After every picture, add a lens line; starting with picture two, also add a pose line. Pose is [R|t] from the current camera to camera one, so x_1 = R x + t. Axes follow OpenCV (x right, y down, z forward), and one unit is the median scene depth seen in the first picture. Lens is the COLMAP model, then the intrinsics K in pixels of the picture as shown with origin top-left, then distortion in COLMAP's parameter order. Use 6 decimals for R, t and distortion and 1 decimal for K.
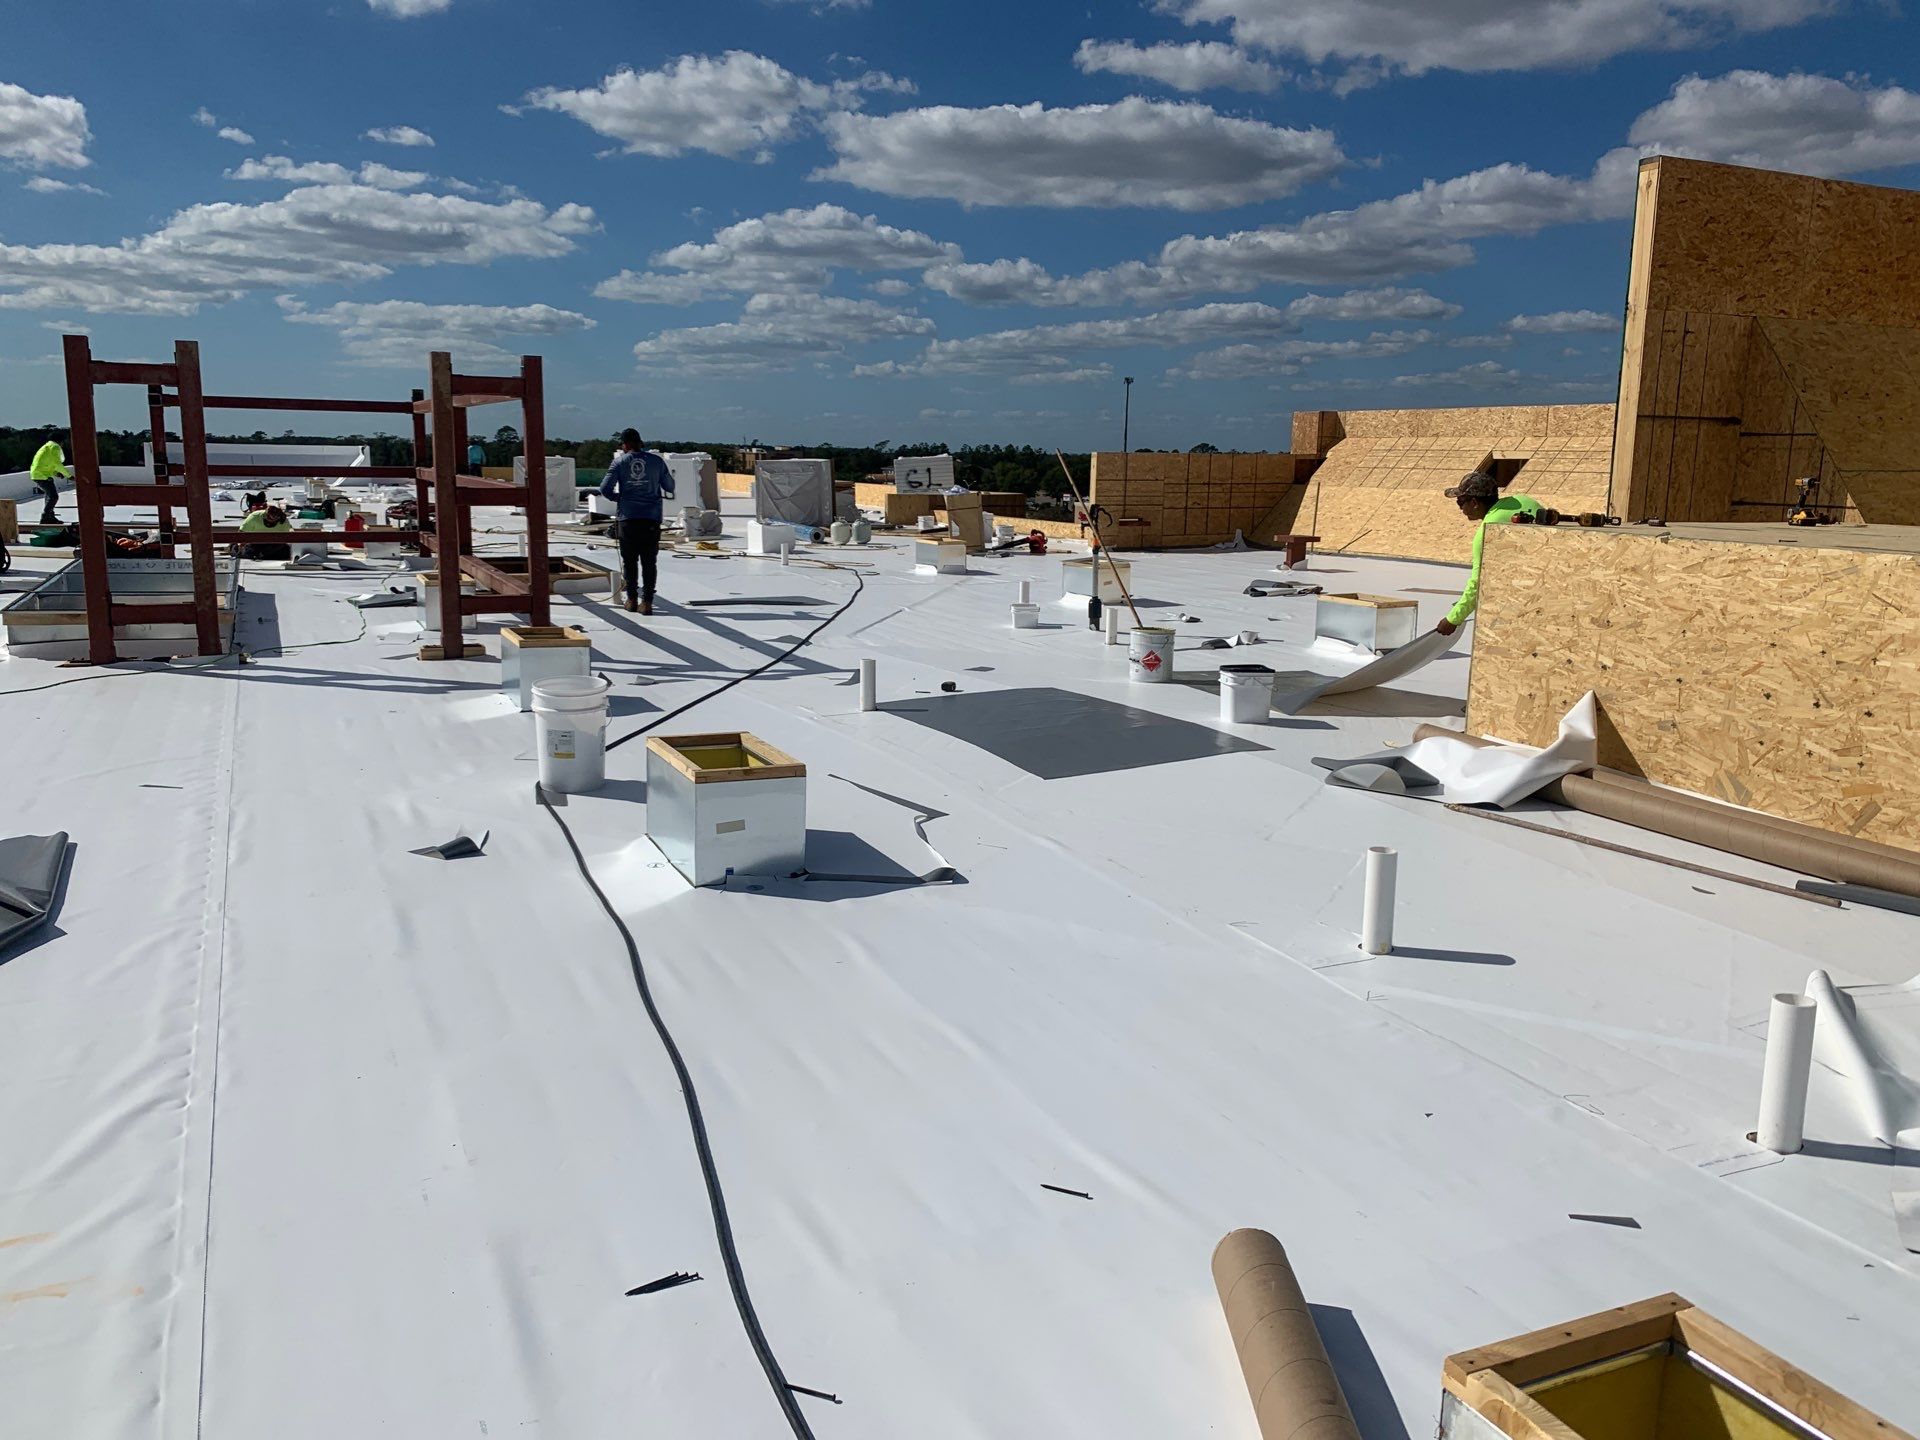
lens RADIAL K [[1491.8, 0, 958.8], [0, 1491.8, 728.8], [0, 0, 1]] dist [0.018905, -0.016093]
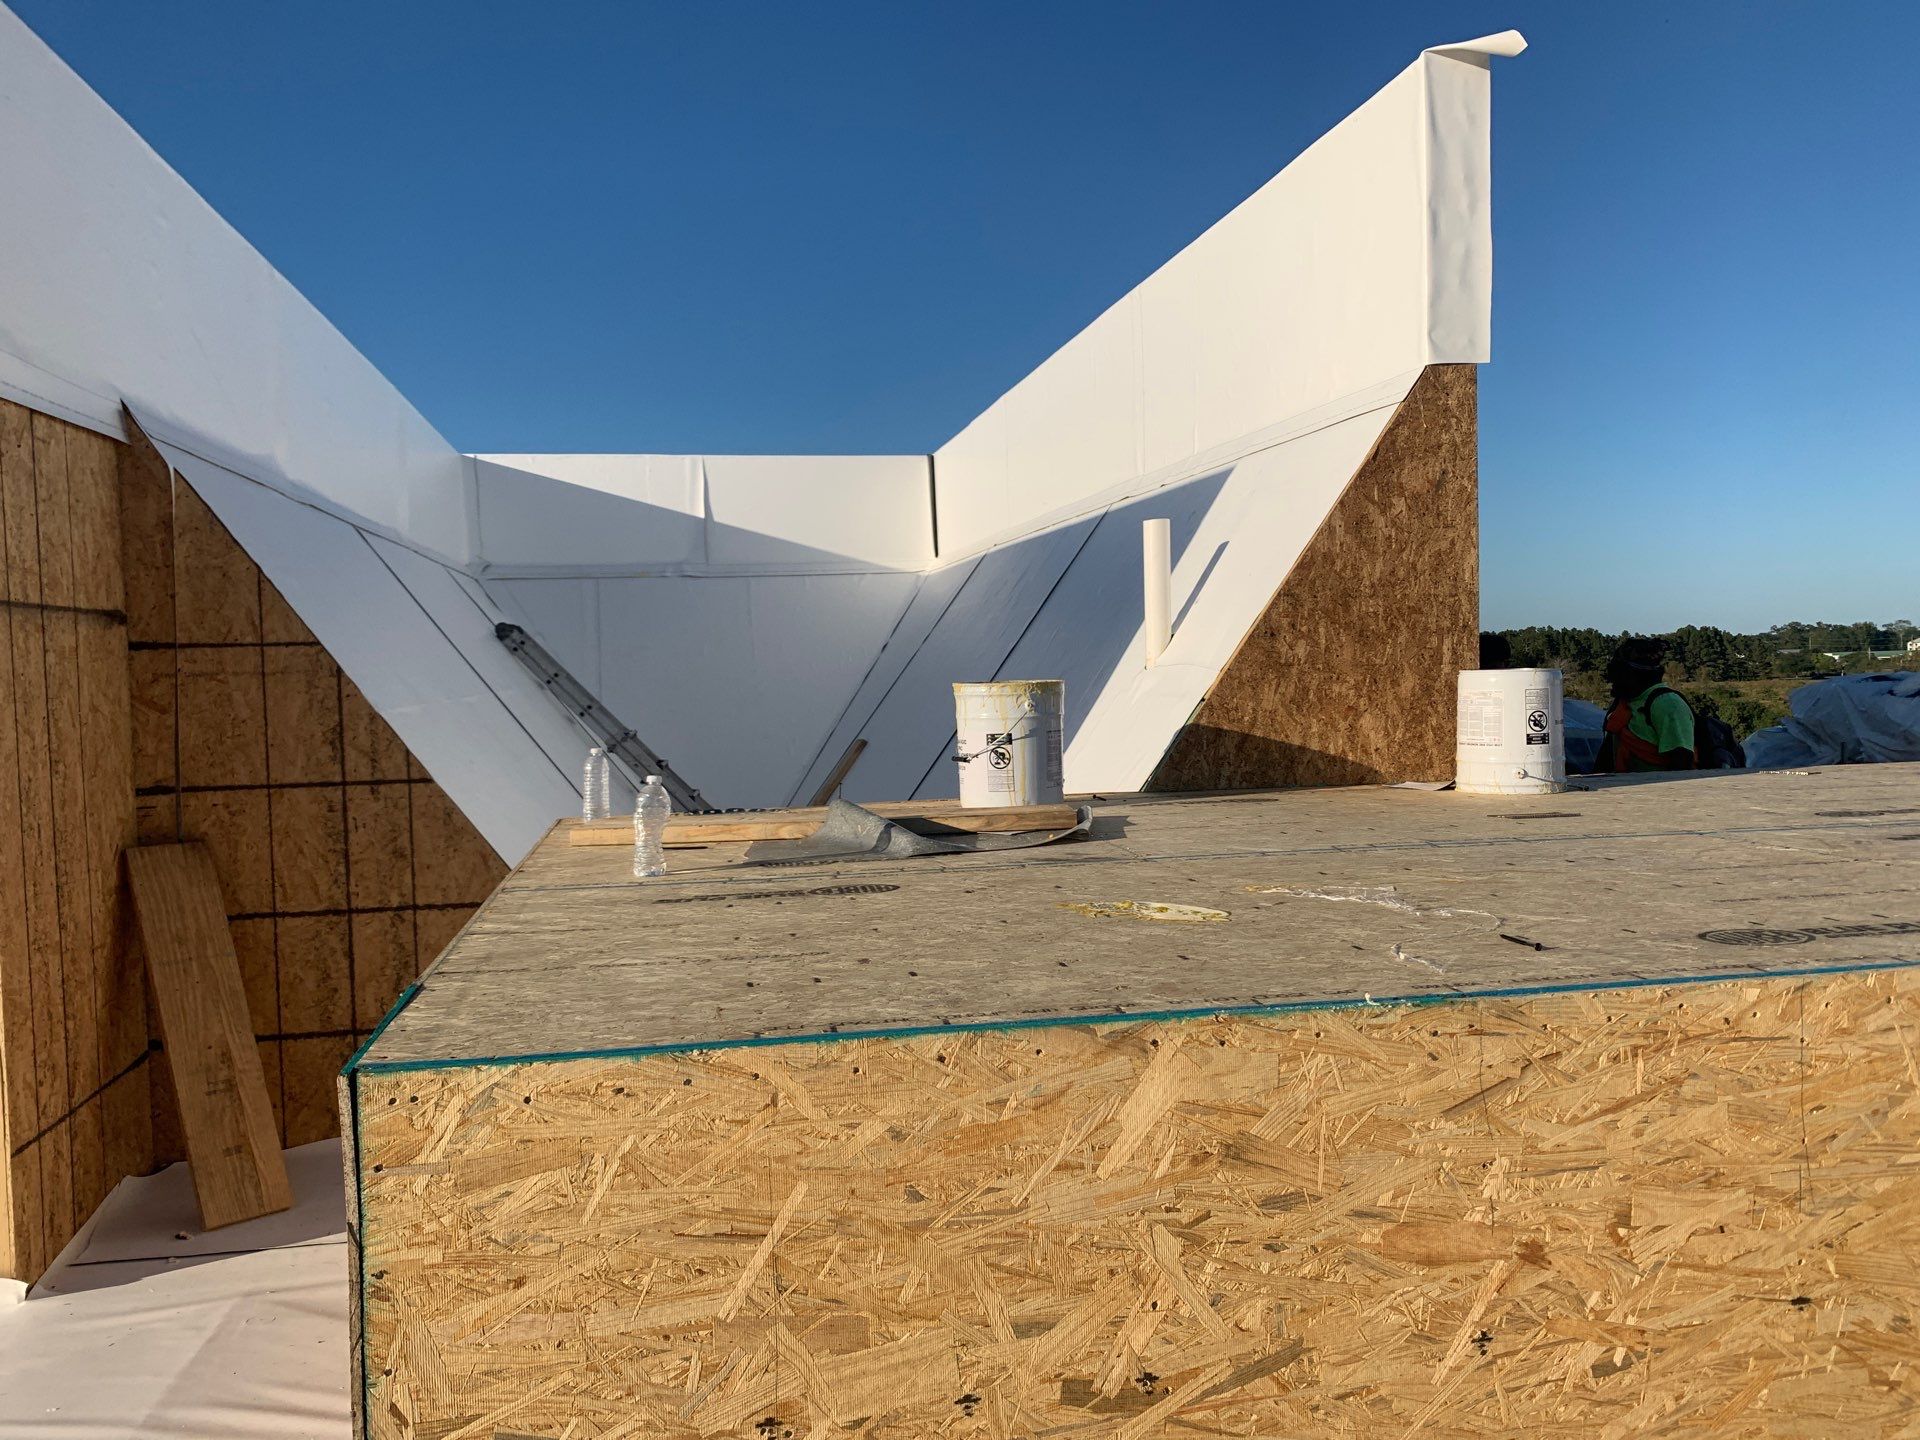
lens RADIAL K [[1491.8, 0, 967.3], [0, 1491.8, 720.2], [0, 0, 1]] dist [0.018905, -0.016093]
pose [[0.244118, -0.058035, 0.968007, 0.135638], [0.204378, 0.978866, 0.007145, -0.127763], [-0.947964, 0.196095, 0.250820, 0.660347]]
